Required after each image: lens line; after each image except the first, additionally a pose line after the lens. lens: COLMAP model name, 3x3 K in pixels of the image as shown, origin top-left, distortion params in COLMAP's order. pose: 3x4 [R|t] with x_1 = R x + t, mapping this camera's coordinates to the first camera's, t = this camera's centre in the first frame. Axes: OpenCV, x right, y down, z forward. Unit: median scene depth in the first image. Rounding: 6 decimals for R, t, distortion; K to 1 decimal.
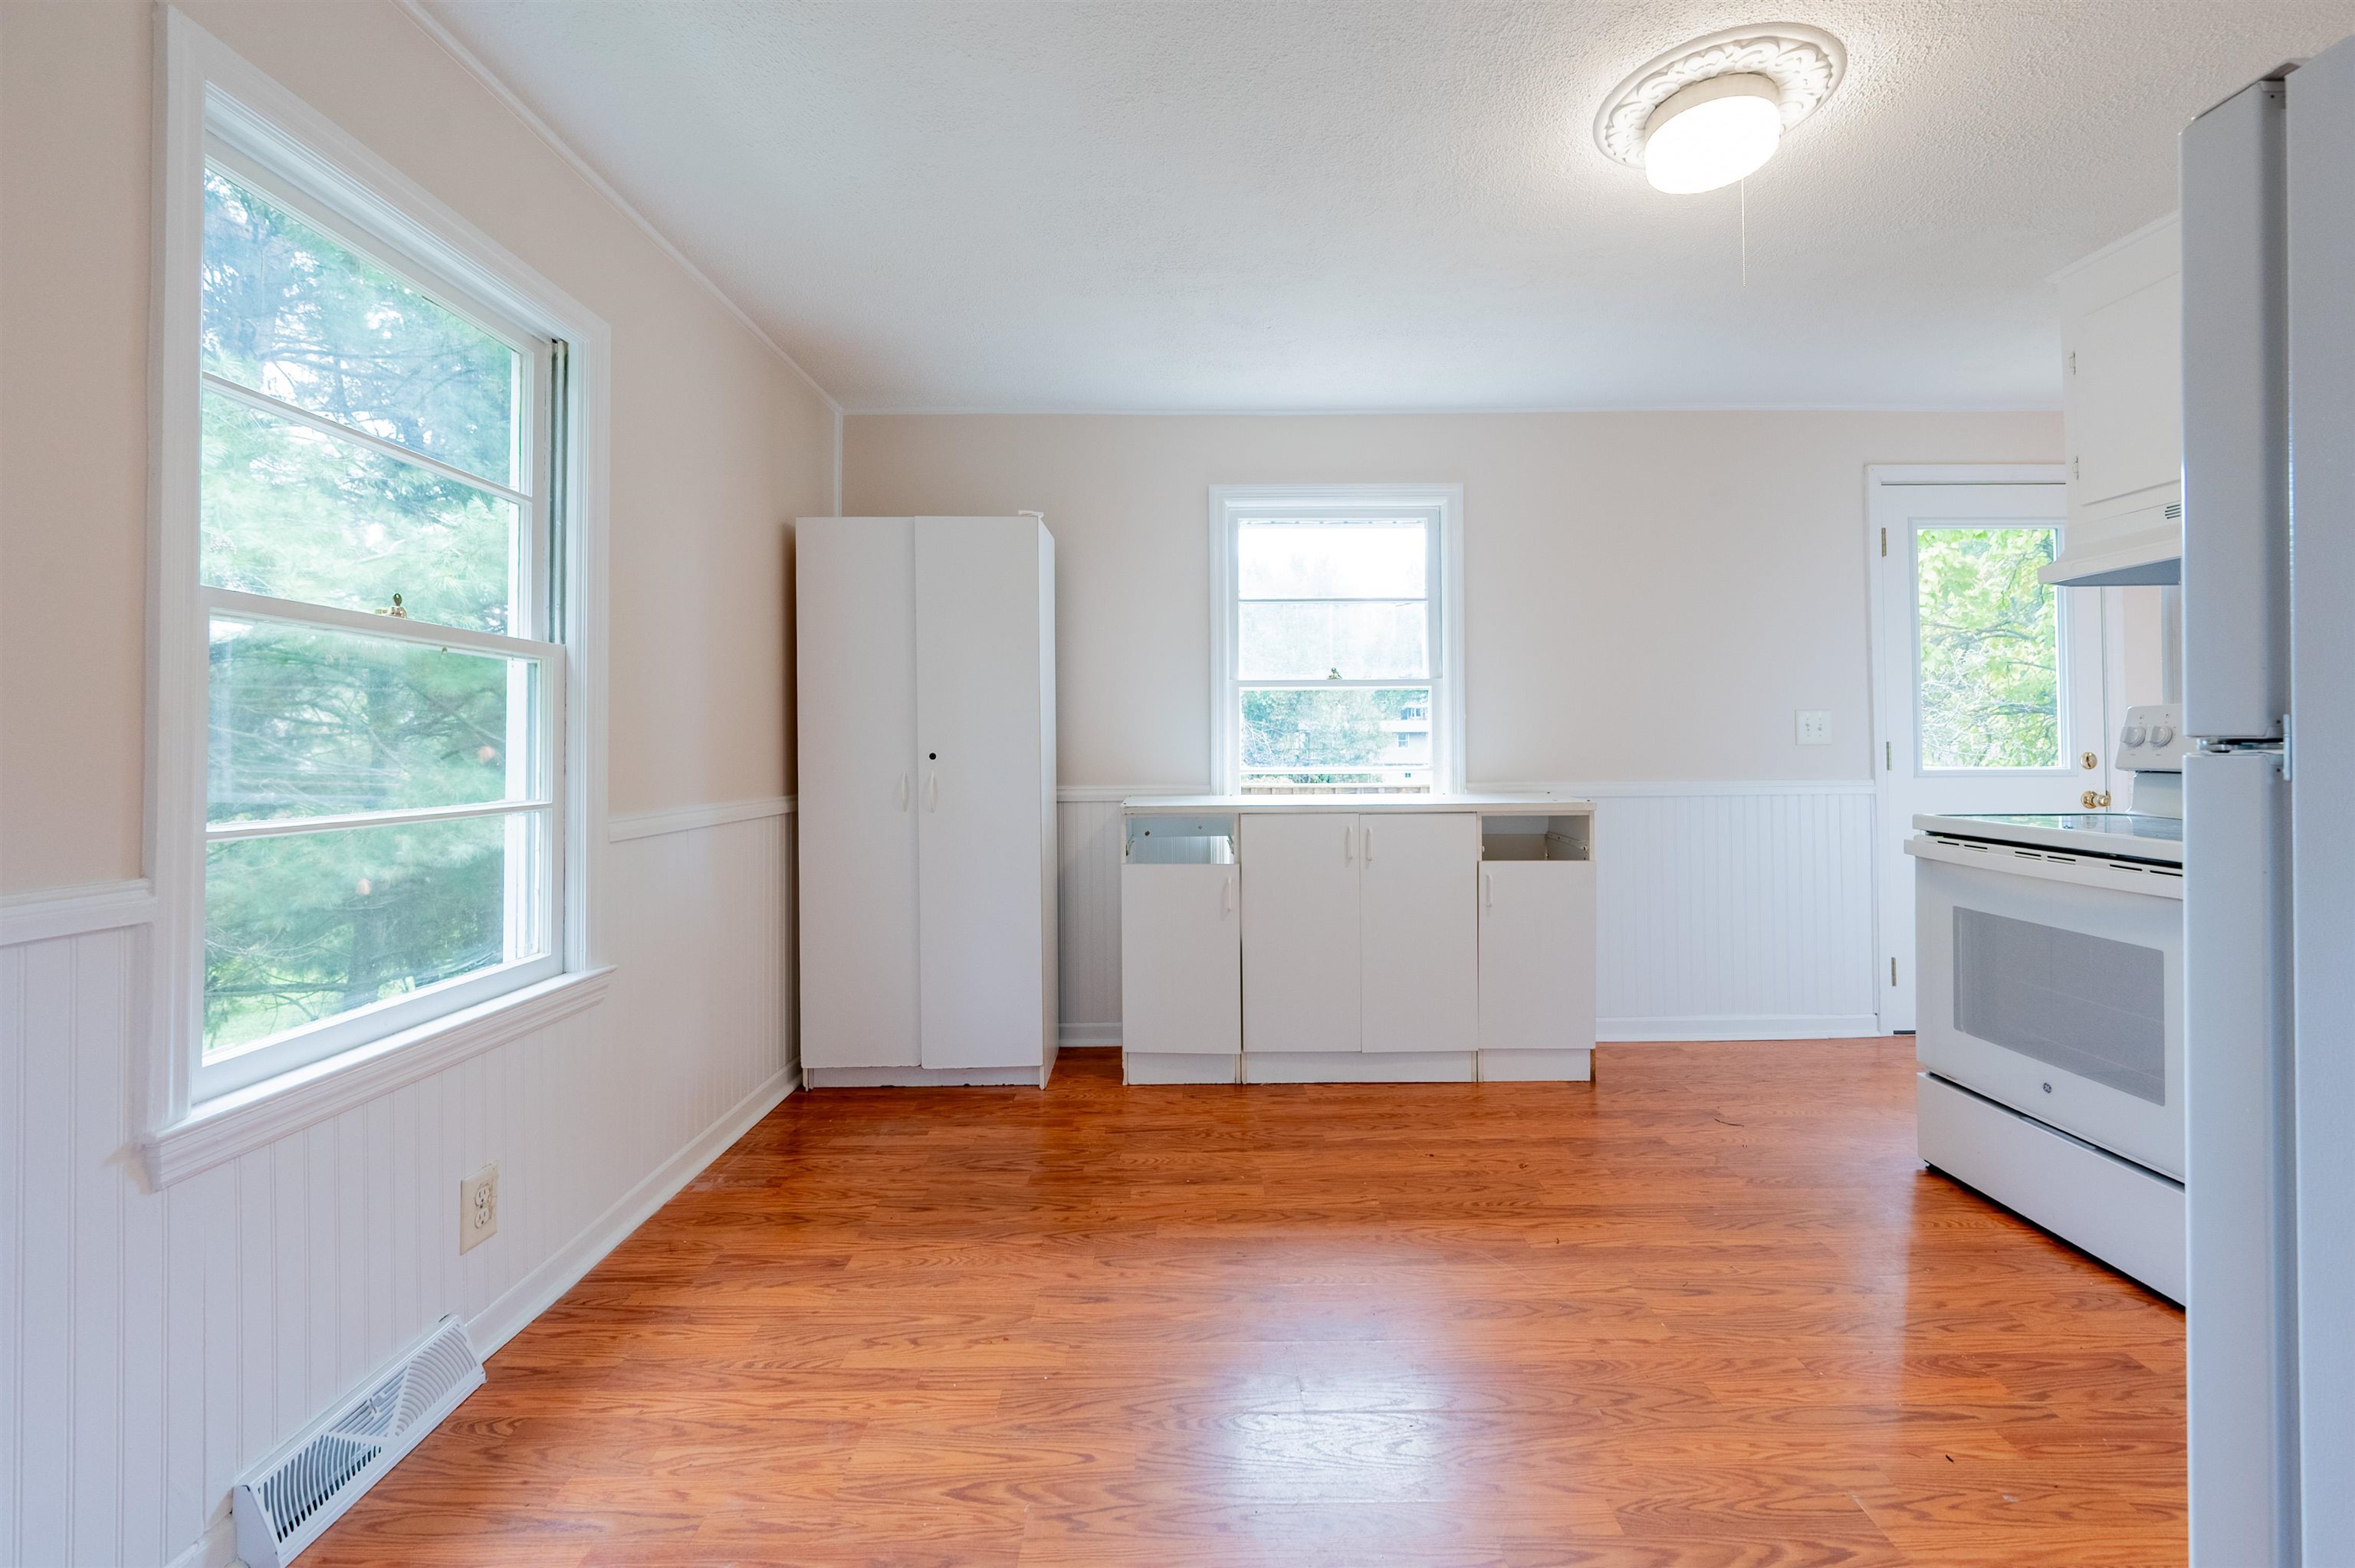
lens RADIAL K [[965.6, 0, 1174.6], [0, 965.6, 741.0], [0, 0, 1]] dist [-0.002416, 0.001081]
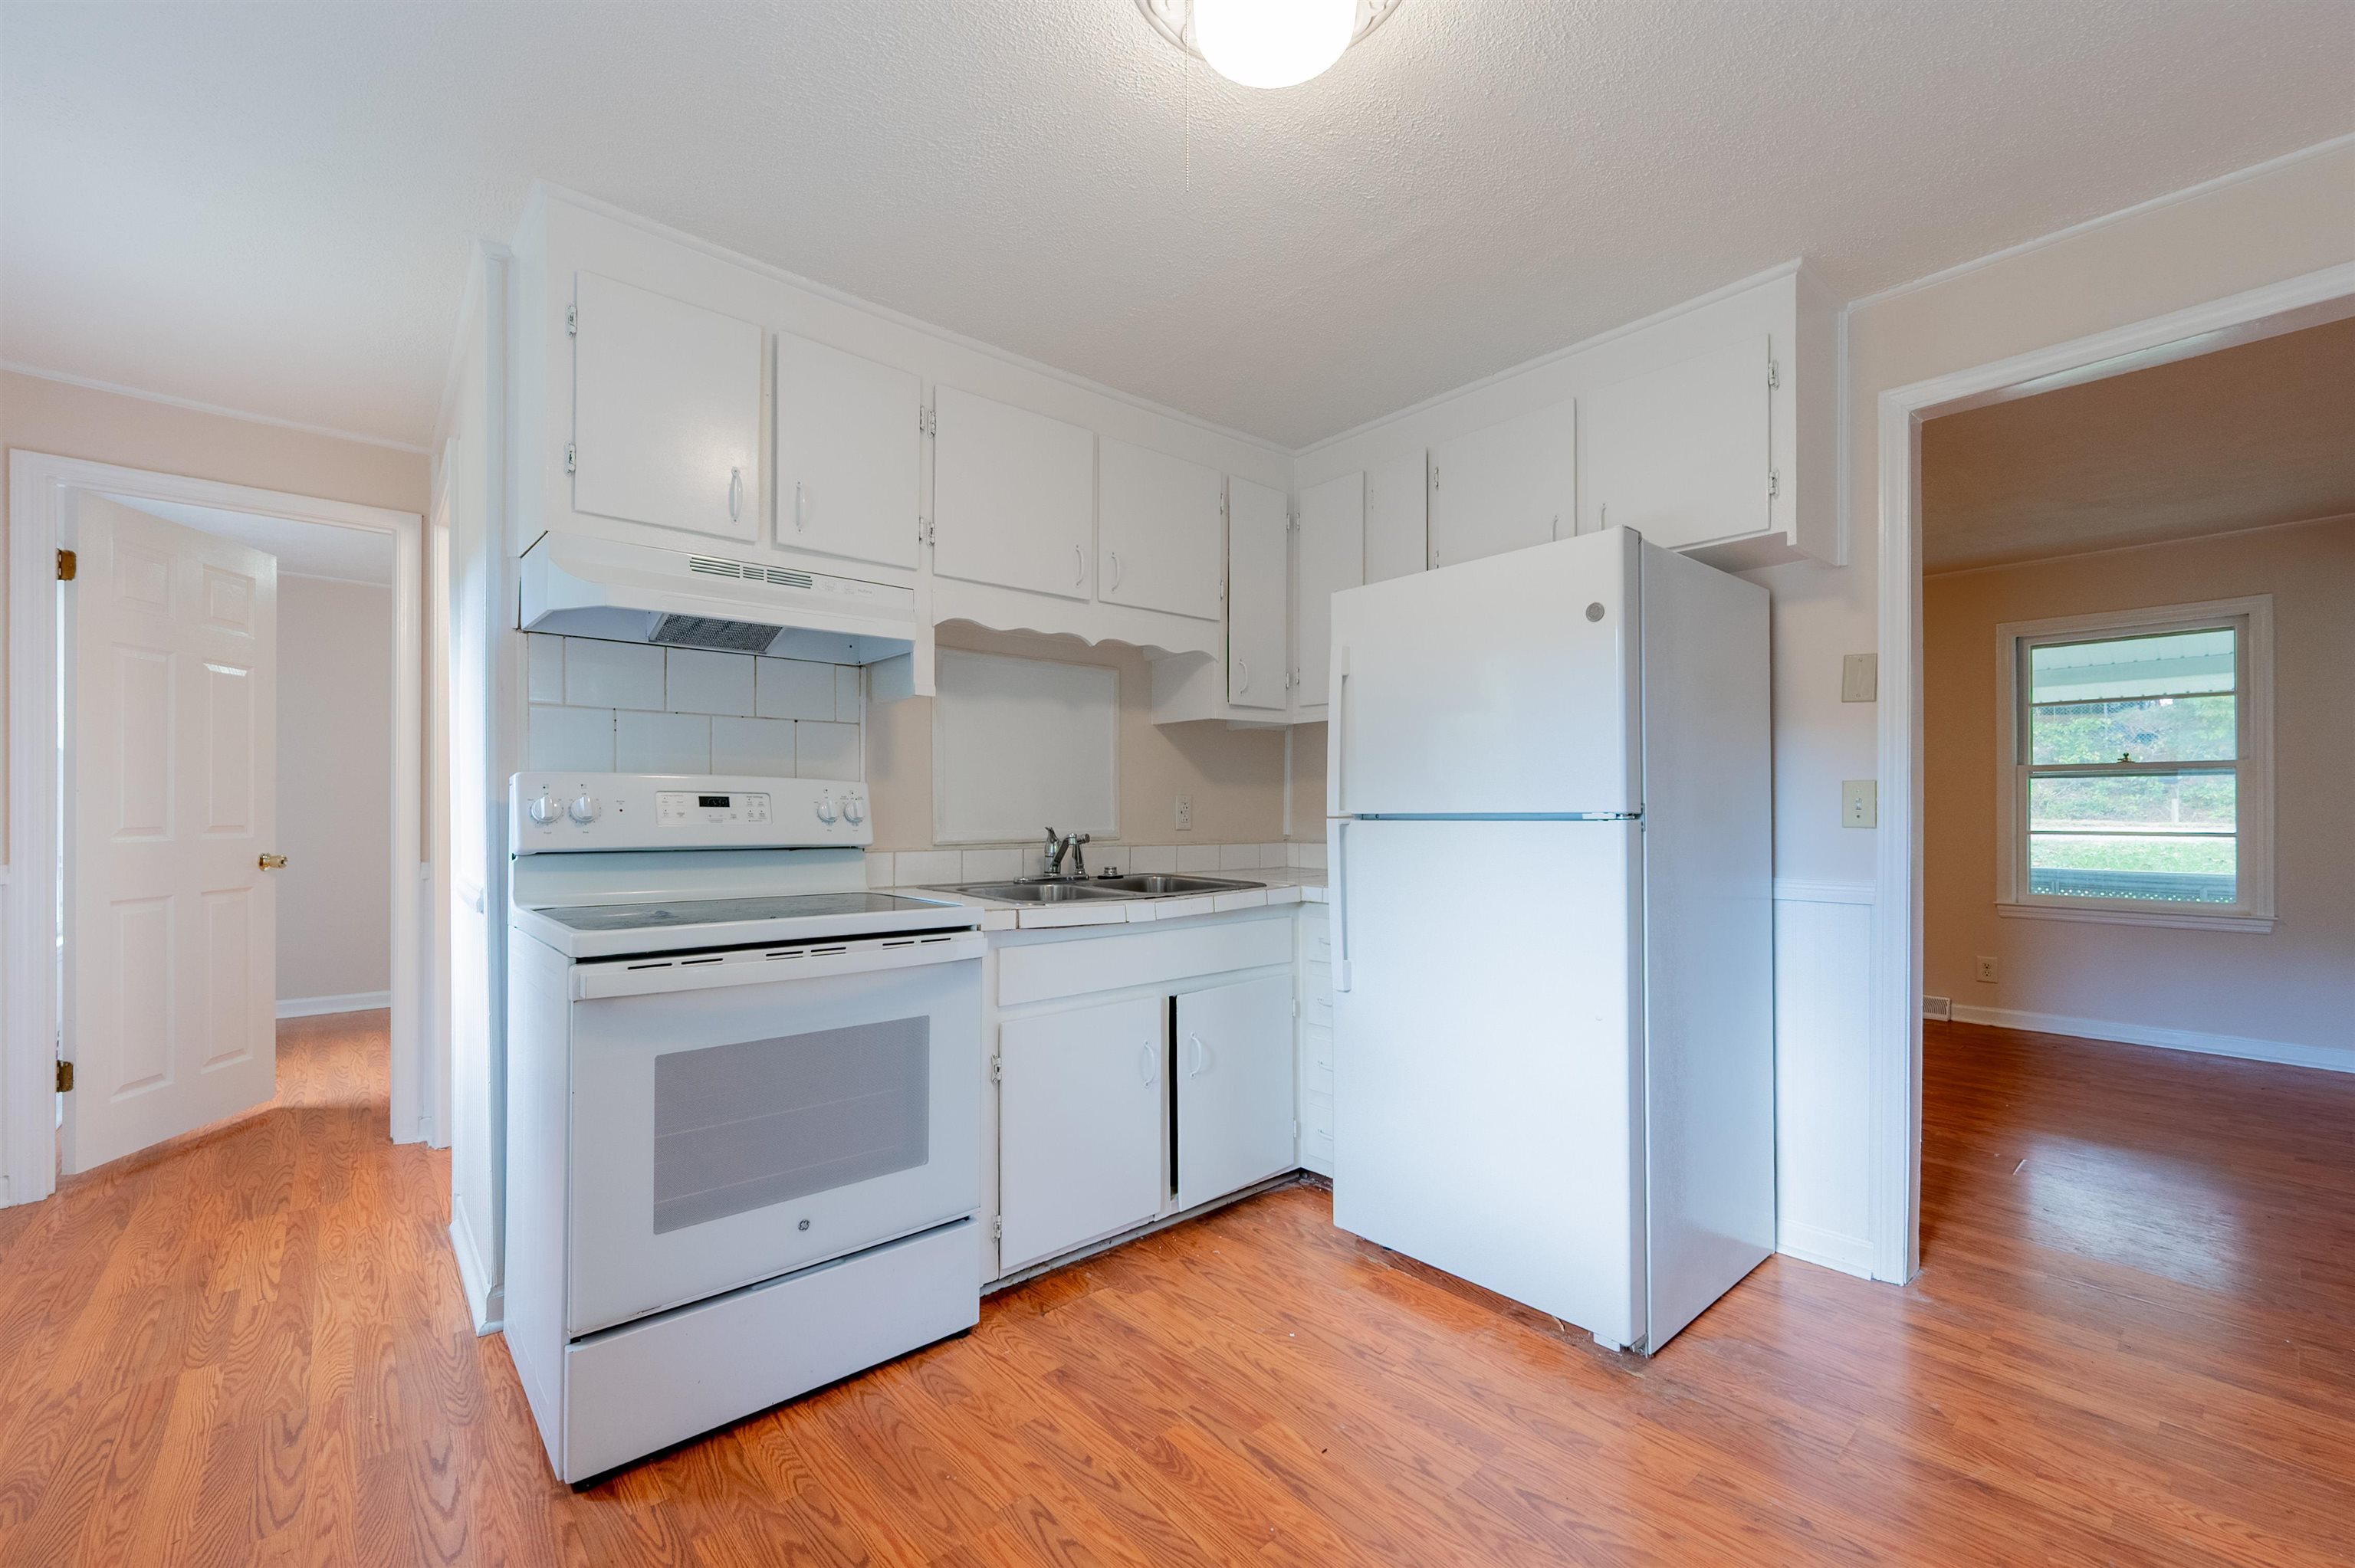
lens RADIAL K [[965.6, 0, 1187.5], [0, 965.6, 807.8], [0, 0, 1]] dist [-0.002416, 0.001081]
pose [[-0.670383, 0.005043, 0.741998, 0.043022], [0.000875, 0.999982, -0.006005, -0.000948], [-0.742015, -0.003376, -0.670375, 1.154260]]
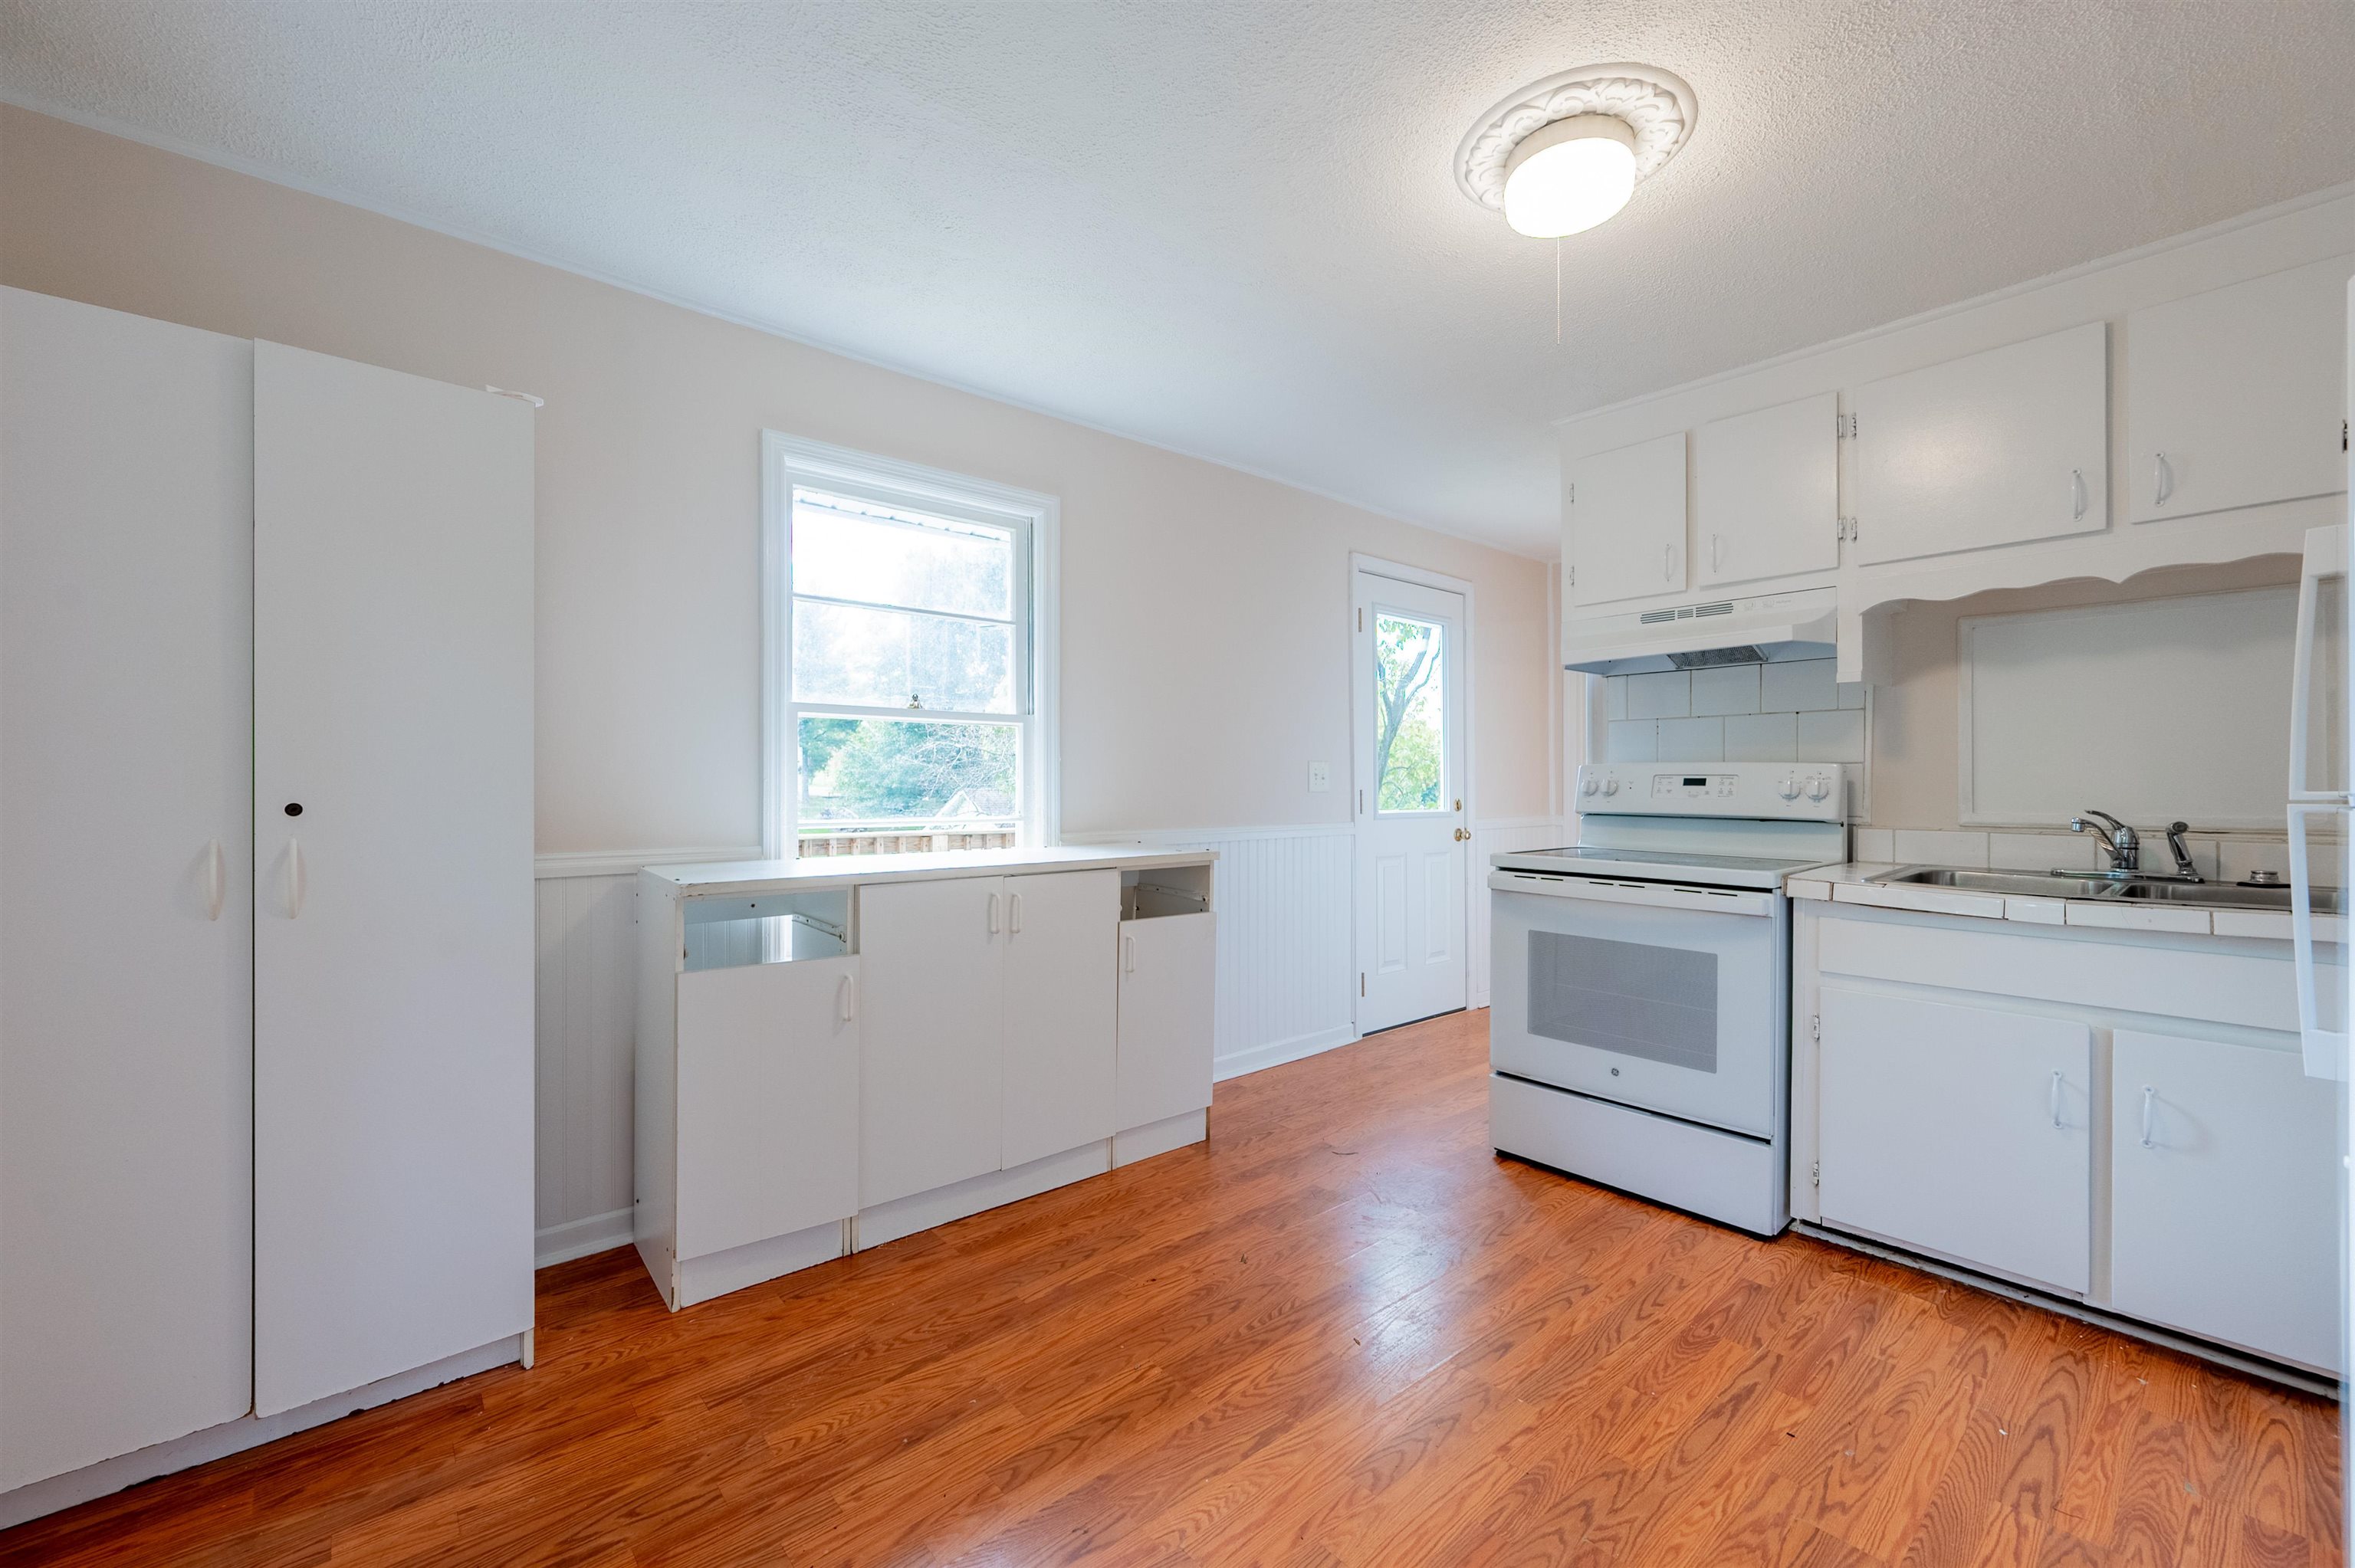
lens RADIAL K [[965.6, 0, 1164.7], [0, 965.6, 784.7], [0, 0, 1]] dist [-0.002416, 0.001081]
pose [[0.760596, 0.007479, 0.649182, -0.295252], [-0.007978, 0.999966, -0.002173, -0.000655], [-0.649176, -0.003527, 0.760630, 0.382424]]
